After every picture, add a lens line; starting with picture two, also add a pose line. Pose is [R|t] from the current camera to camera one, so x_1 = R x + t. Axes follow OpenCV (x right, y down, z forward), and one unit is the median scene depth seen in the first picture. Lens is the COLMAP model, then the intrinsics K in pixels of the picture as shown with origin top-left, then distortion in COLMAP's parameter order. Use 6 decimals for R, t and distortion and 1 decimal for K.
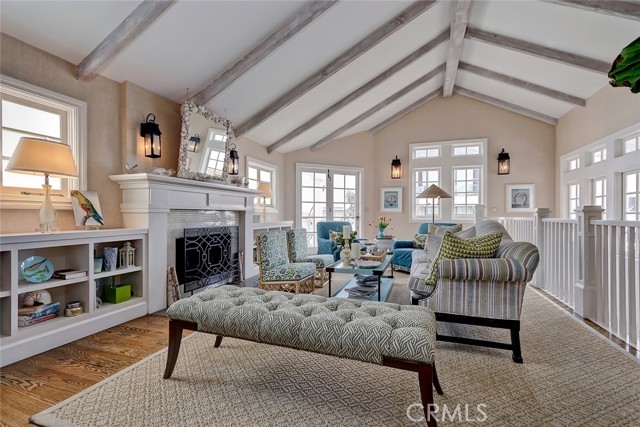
lens RADIAL K [[294.0, 0, 320.0], [0, 294.0, 213.5], [0, 0, 1]] dist [0.002681, 0.000034]
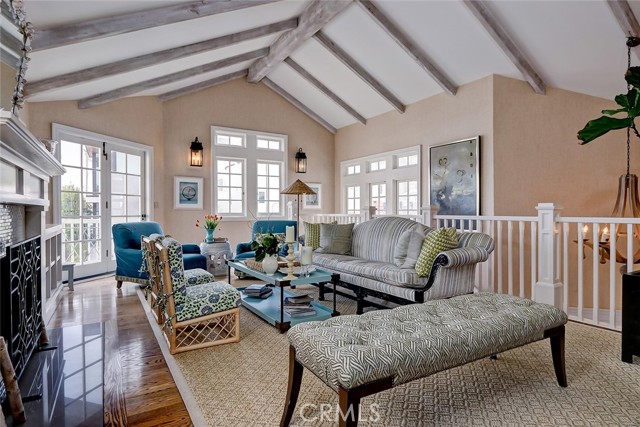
lens RADIAL K [[349.2, 0, 320.8], [0, 349.2, 212.0], [0, 0, 1]] dist [0.002401, 0.000566]
pose [[0.636725, -0.003869, 0.771081, -0.278560], [-0.000941, 0.999983, 0.005795, -0.001435], [-0.771090, -0.004416, 0.636711, 0.154109]]
